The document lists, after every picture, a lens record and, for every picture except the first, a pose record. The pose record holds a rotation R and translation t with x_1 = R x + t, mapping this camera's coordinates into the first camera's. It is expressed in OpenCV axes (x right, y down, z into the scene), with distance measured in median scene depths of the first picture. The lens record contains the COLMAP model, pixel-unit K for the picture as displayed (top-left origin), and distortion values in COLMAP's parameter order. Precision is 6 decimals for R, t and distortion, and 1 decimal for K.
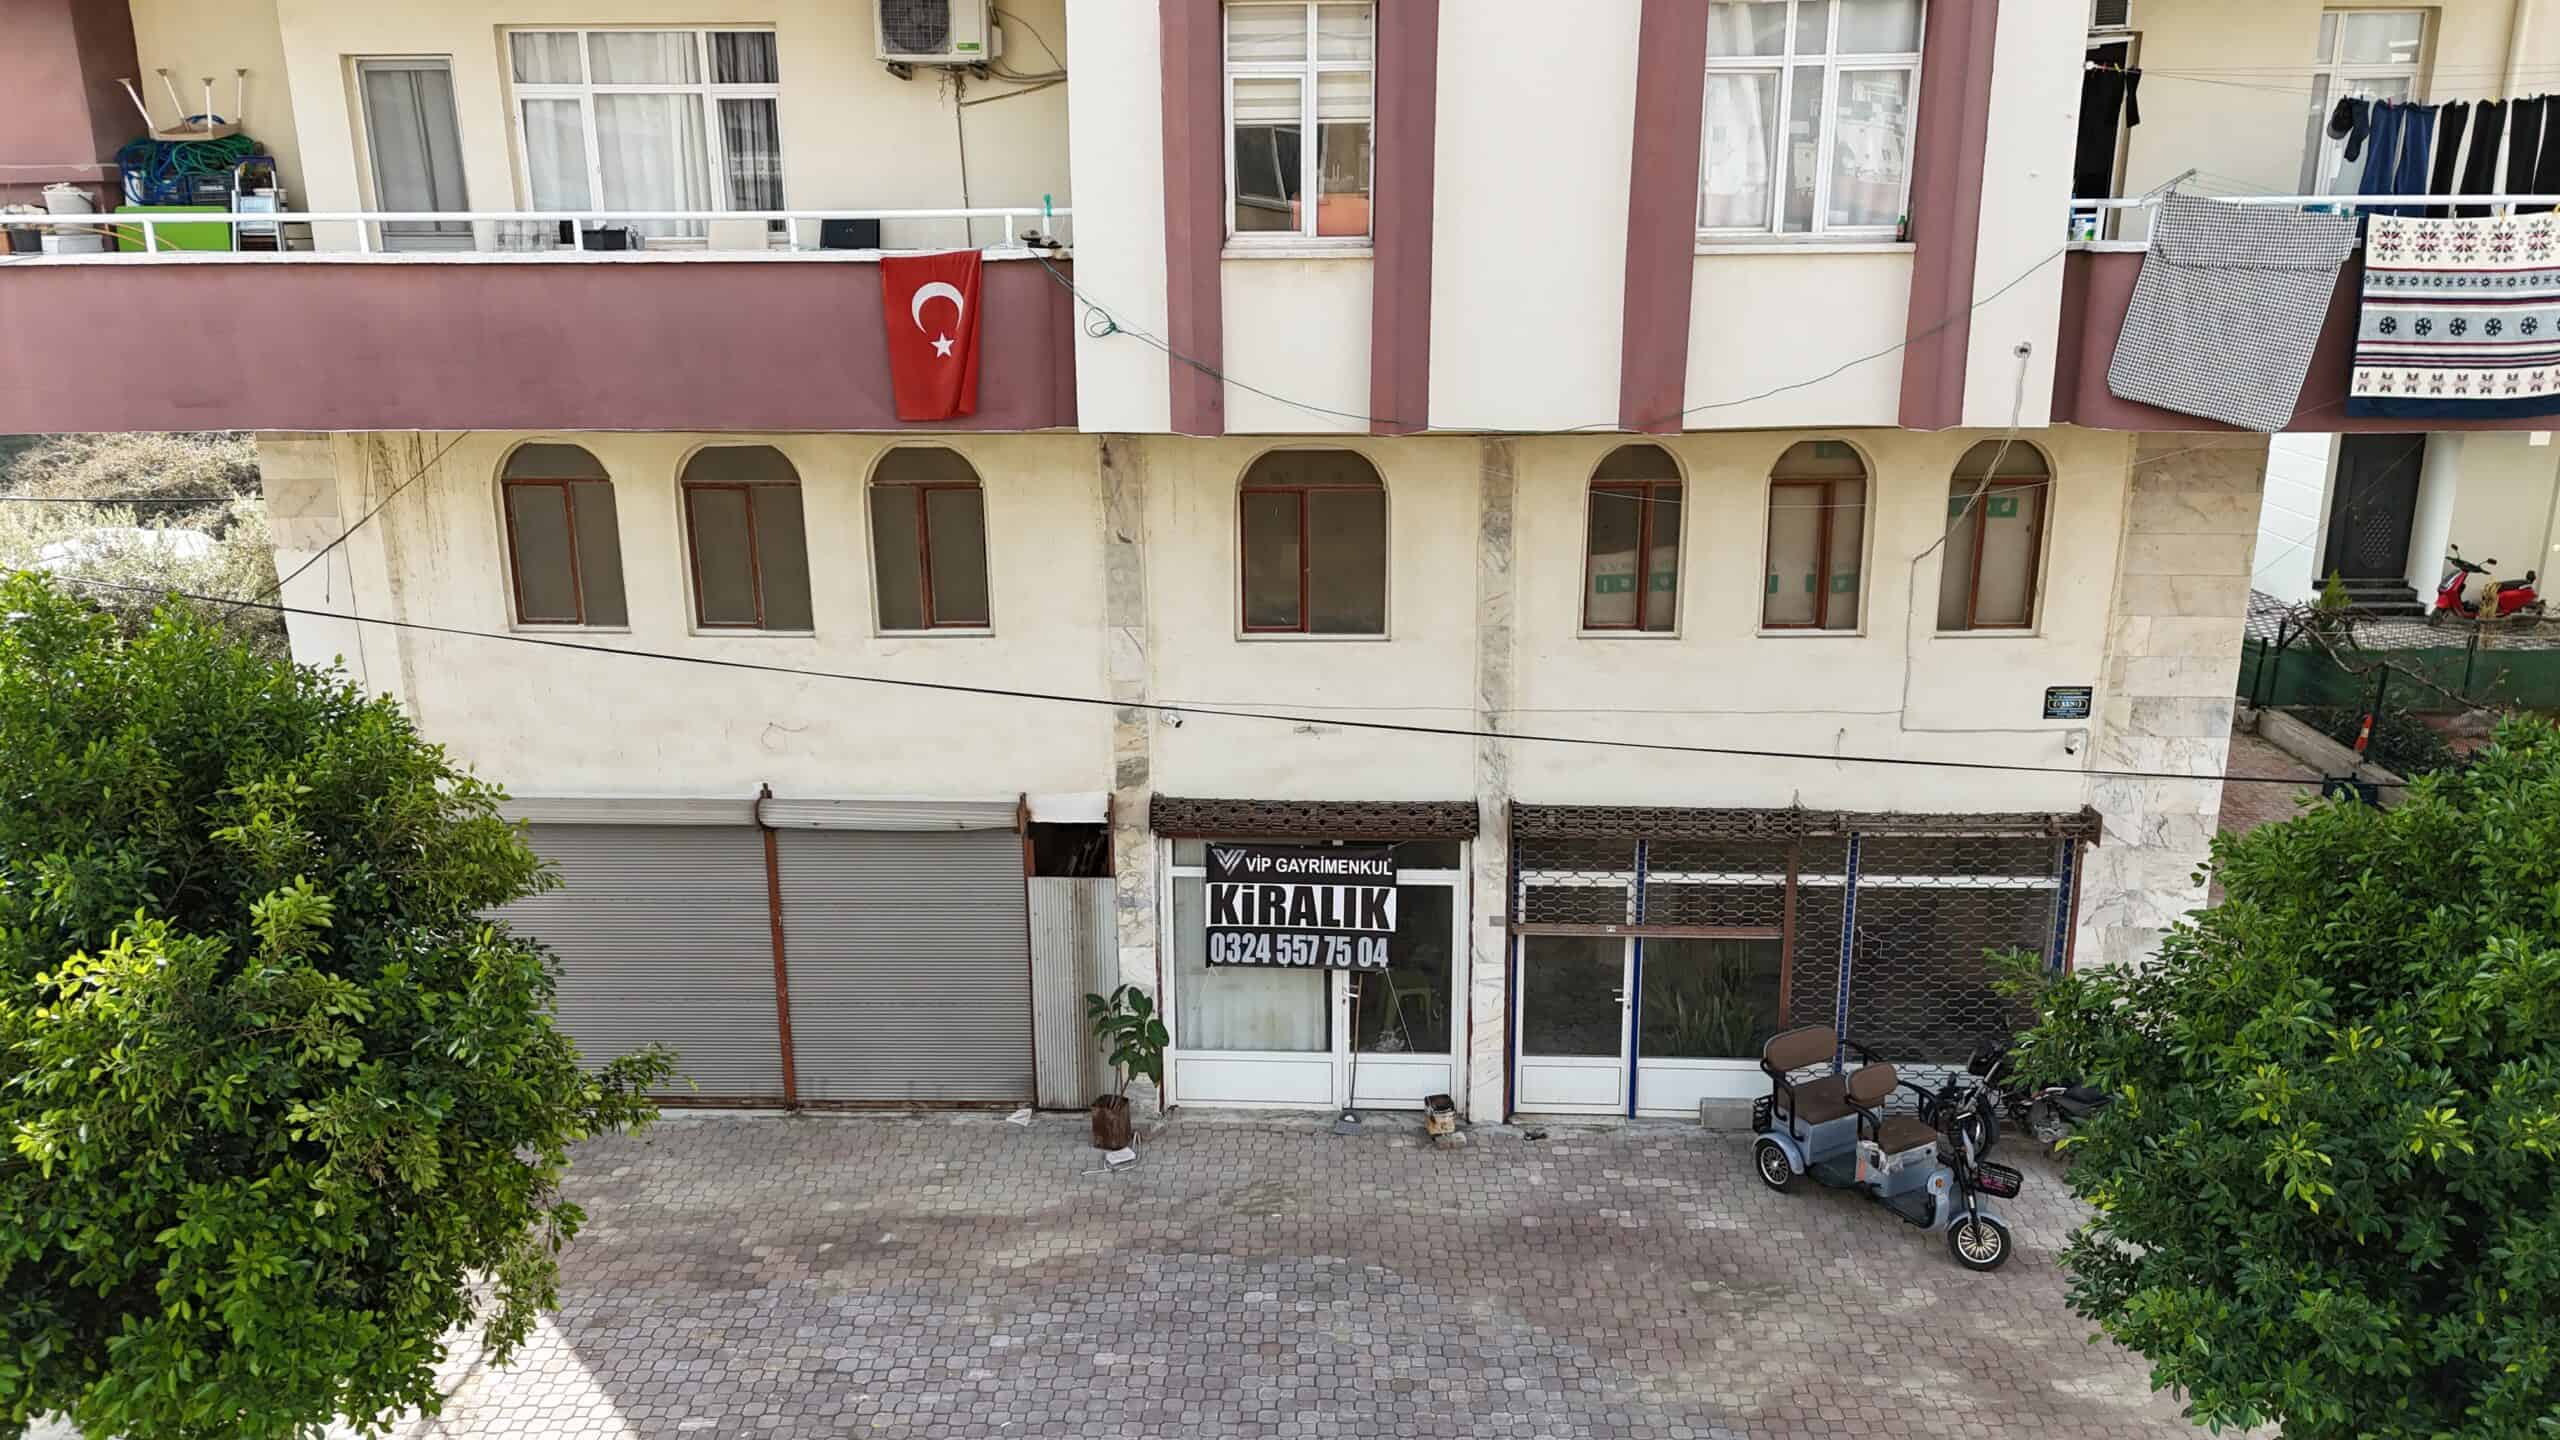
lens RADIAL K [[1881.5, 0, 1265.1], [0, 1881.5, 719.4], [0, 0, 1]] dist [0.082276, -0.080370]
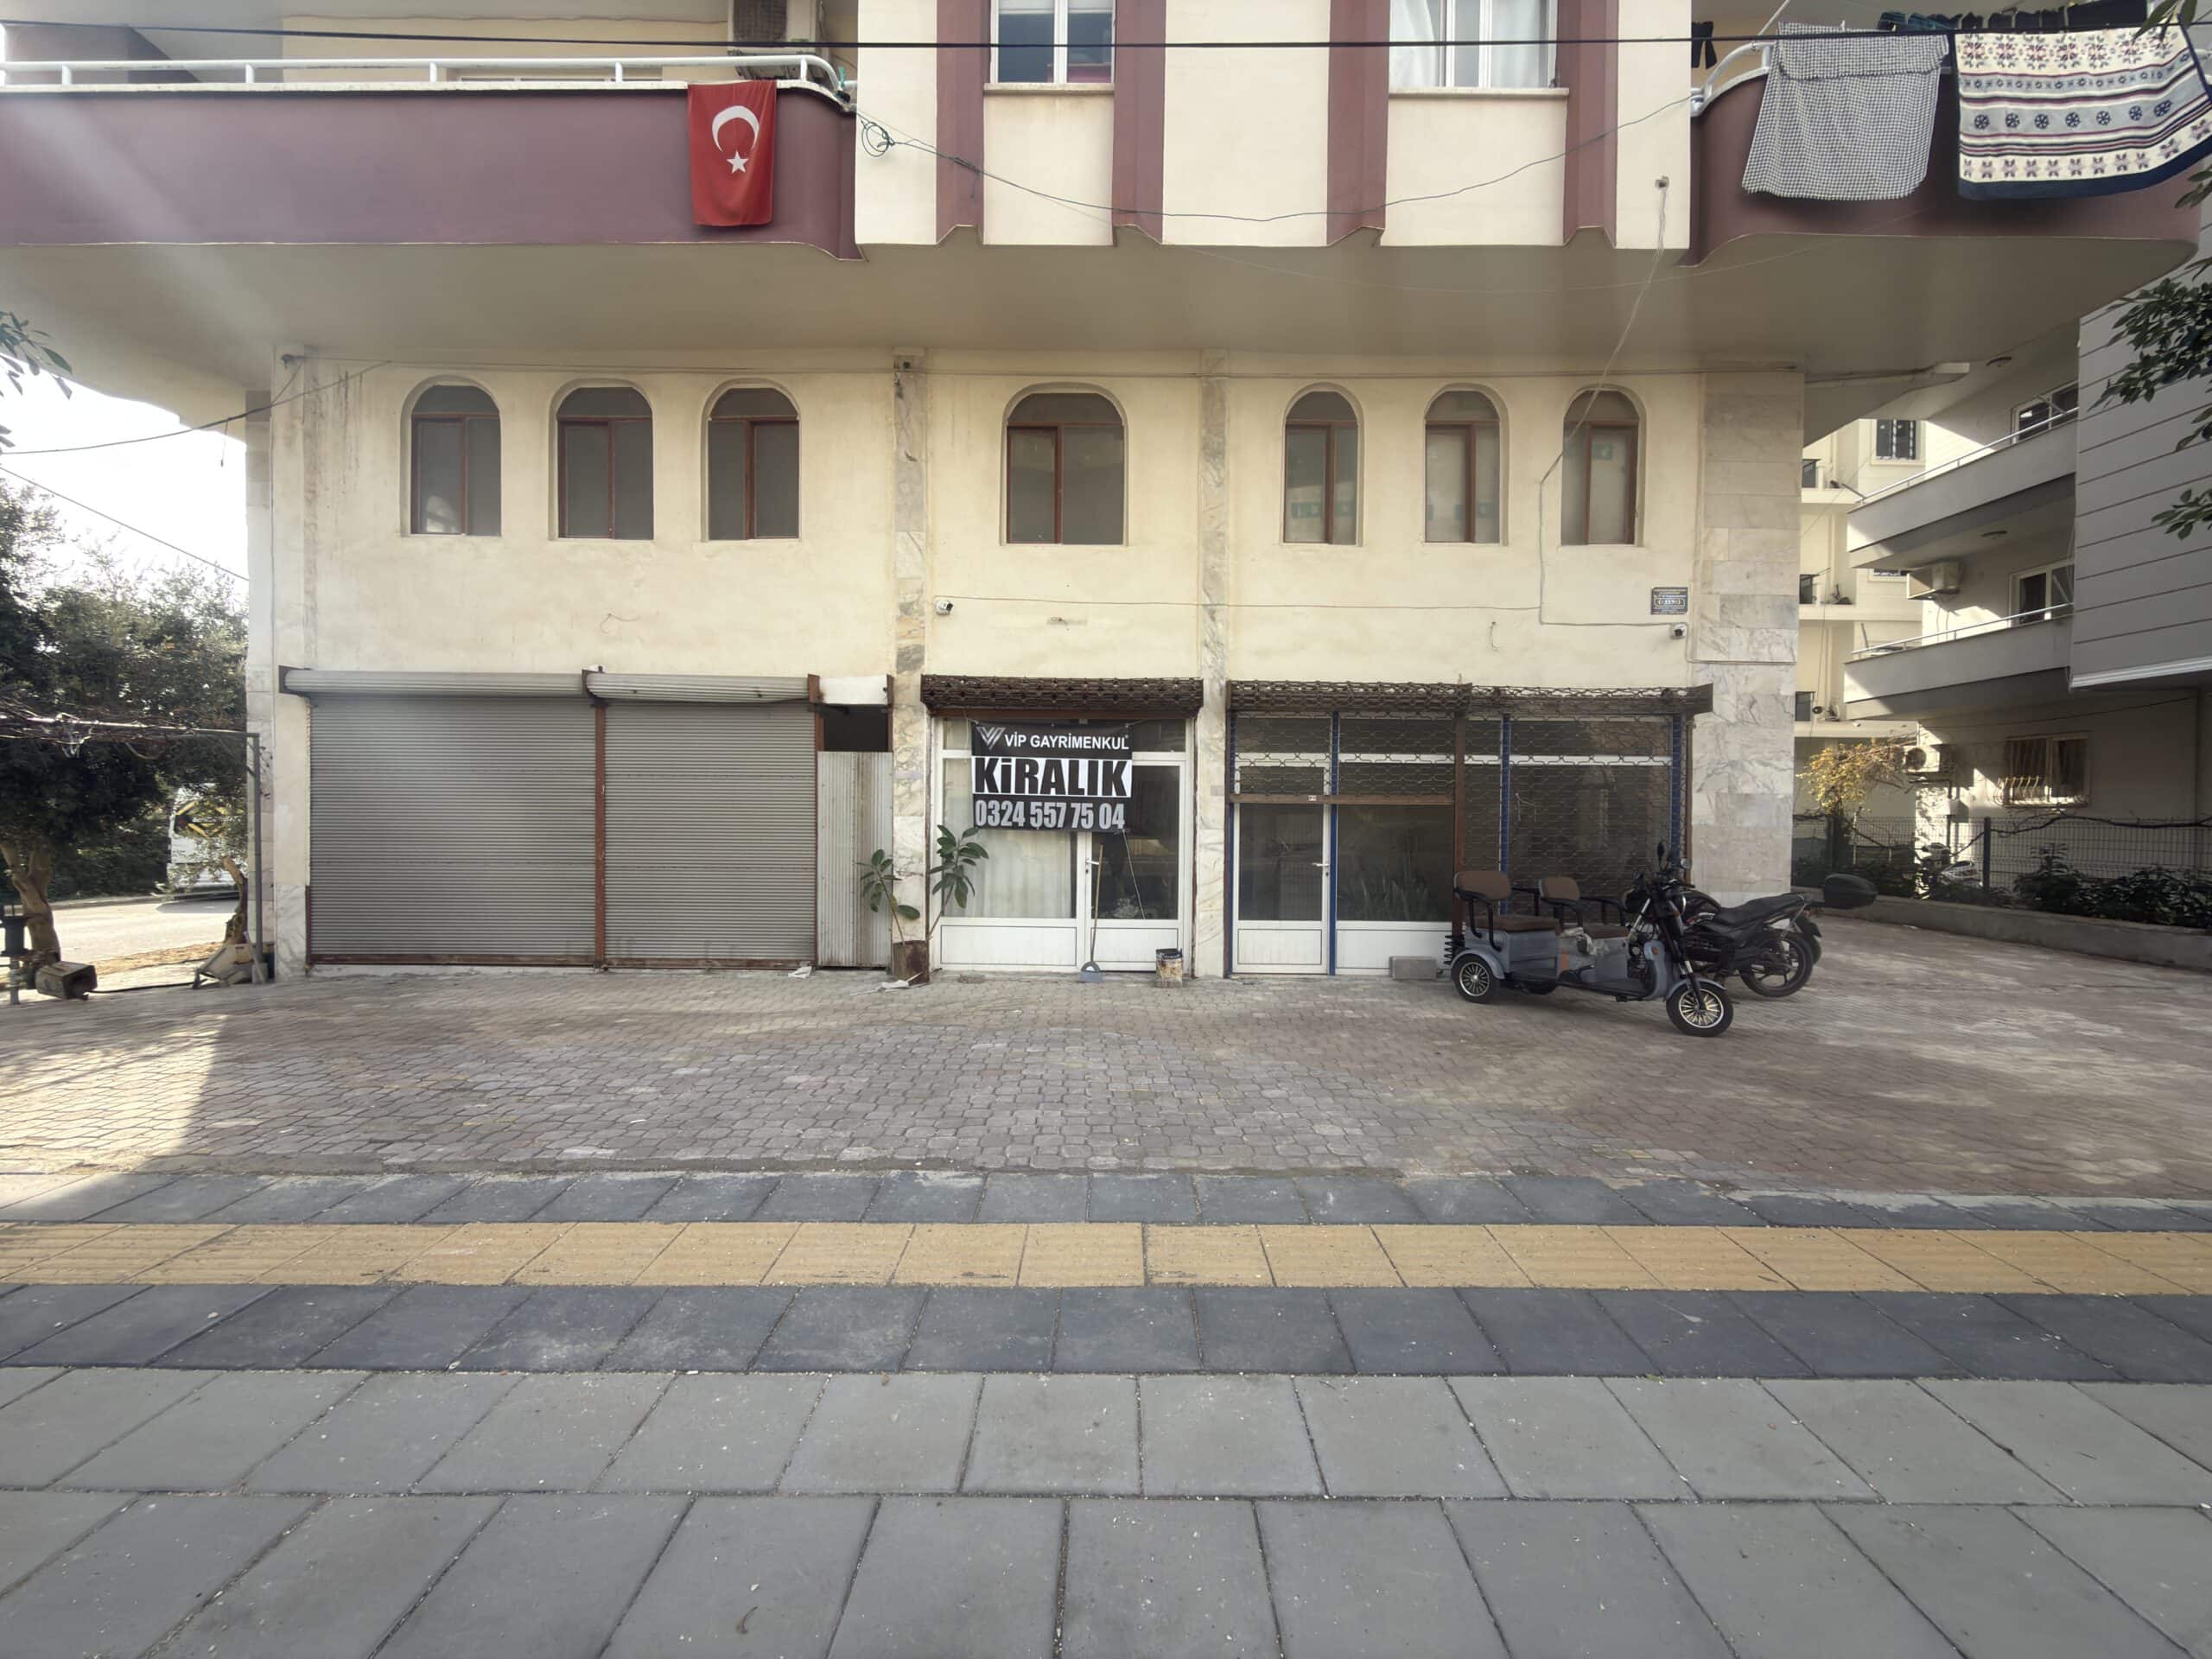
lens RADIAL K [[875.1, 0, 1105.3], [0, 875.1, 830.3], [0, 0, 1]] dist [0.000778, -0.000377]
pose [[0.998763, 0.018599, 0.046105, 0.029544], [-0.006381, 0.967670, -0.252139, 0.279642], [-0.049304, 0.251533, 0.966592, 0.497731]]
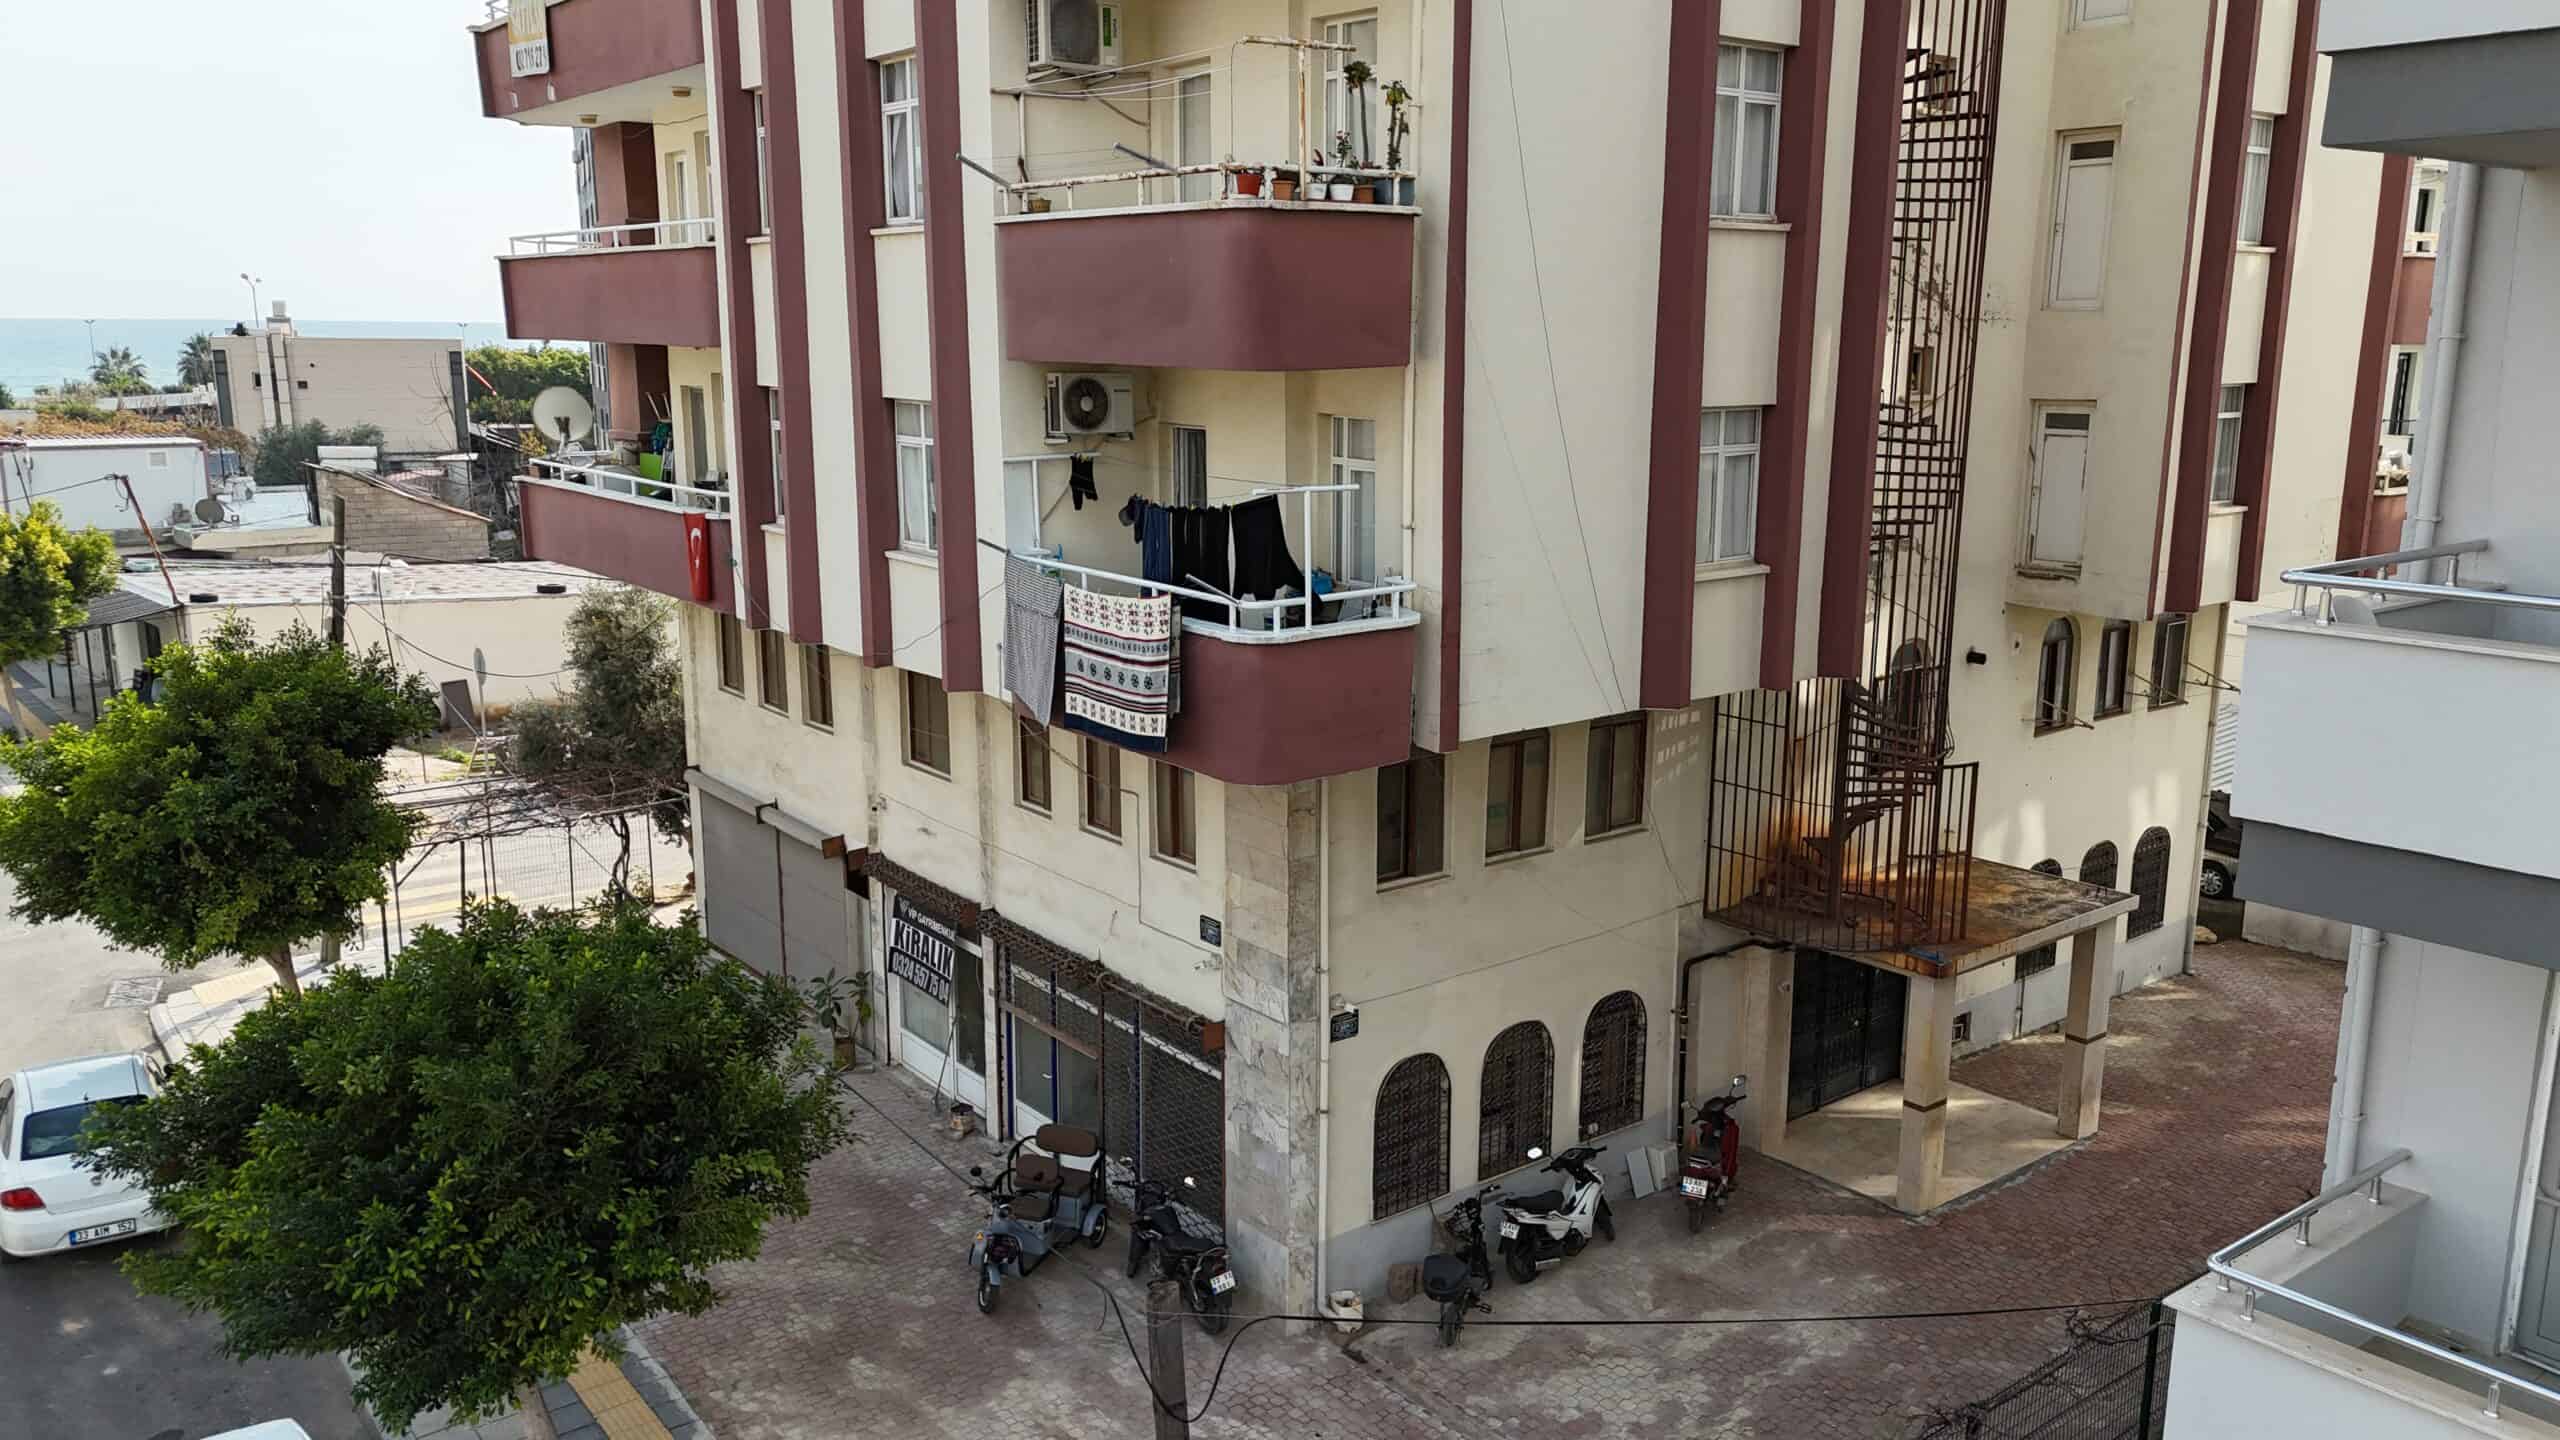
lens RADIAL K [[1881.5, 0, 1266.3], [0, 1881.5, 706.1], [0, 0, 1]] dist [0.082276, -0.080370]
pose [[0.650949, 0.159389, -0.742200, 1.329966], [-0.210981, 0.977175, 0.024808, -0.190582], [0.729213, 0.140441, 0.669720, 0.170809]]
